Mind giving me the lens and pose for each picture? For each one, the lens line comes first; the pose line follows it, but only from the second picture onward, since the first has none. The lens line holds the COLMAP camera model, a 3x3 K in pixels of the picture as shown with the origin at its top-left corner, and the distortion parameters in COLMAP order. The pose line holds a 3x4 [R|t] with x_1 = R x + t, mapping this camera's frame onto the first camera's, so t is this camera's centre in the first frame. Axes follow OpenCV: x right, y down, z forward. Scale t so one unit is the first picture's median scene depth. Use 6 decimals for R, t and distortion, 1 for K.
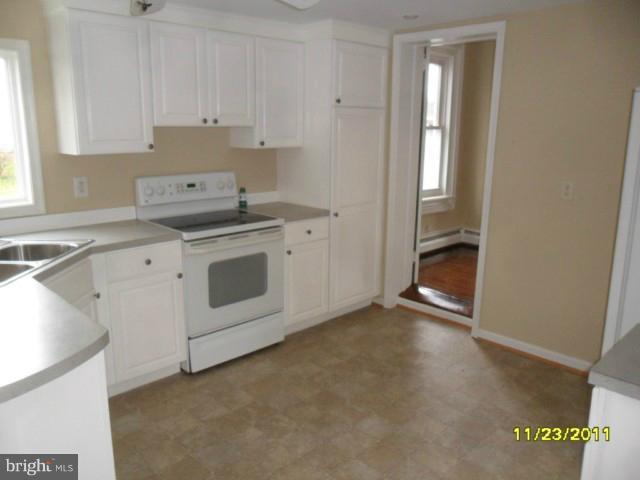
lens RADIAL K [[521.2, 0, 317.2], [0, 521.2, 239.1], [0, 0, 1]] dist [0.004632, 0.040144]
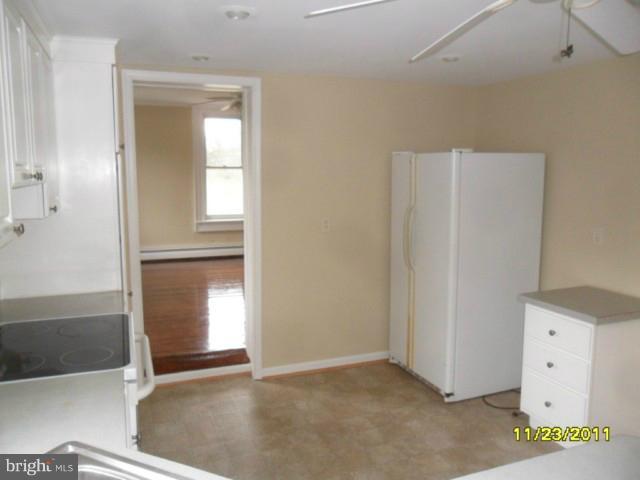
lens RADIAL K [[521.2, 0, 317.5], [0, 521.2, 238.1], [0, 0, 1]] dist [0.004632, 0.040144]
pose [[0.389815, -0.145844, 0.909271, -0.633852], [0.204645, 0.976410, 0.068879, -0.149329], [-0.897867, 0.159227, 0.410466, 0.522834]]
